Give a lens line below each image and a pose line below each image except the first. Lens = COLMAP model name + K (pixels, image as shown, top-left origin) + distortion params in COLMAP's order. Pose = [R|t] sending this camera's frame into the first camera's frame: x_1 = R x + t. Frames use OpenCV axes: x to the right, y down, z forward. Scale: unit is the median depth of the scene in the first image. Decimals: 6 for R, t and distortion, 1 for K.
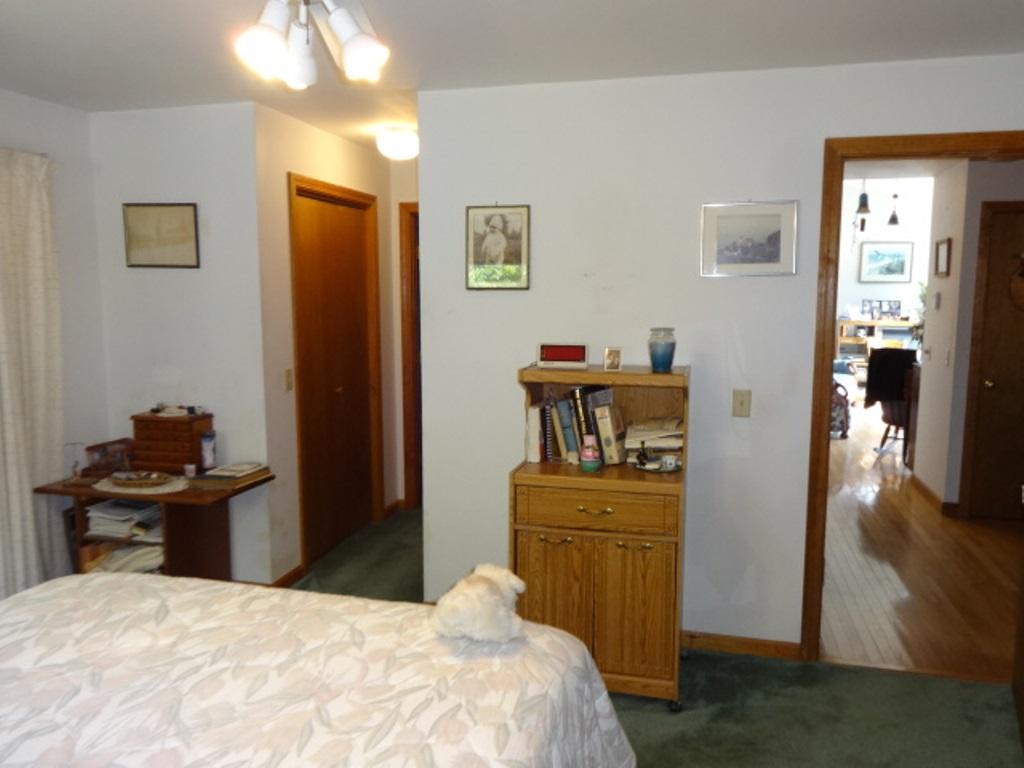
lens RADIAL K [[774.9, 0, 512.6], [0, 774.9, 383.7], [0, 0, 1]] dist [0.003451, 0.008127]
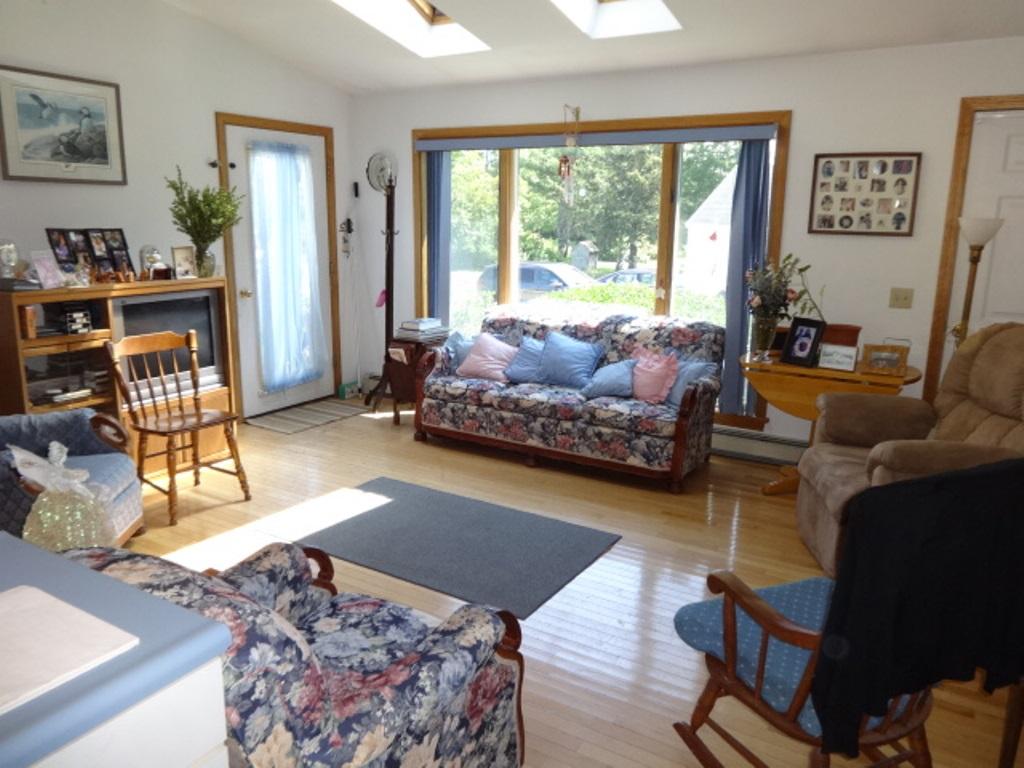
lens RADIAL K [[774.9, 0, 511.5], [0, 774.9, 382.3], [0, 0, 1]] dist [0.003451, 0.008127]
pose [[0.299412, -0.212578, 0.930142, 0.162567], [0.105483, 0.976263, 0.189164, -0.083702], [-0.948275, 0.041476, 0.314728, 0.679512]]
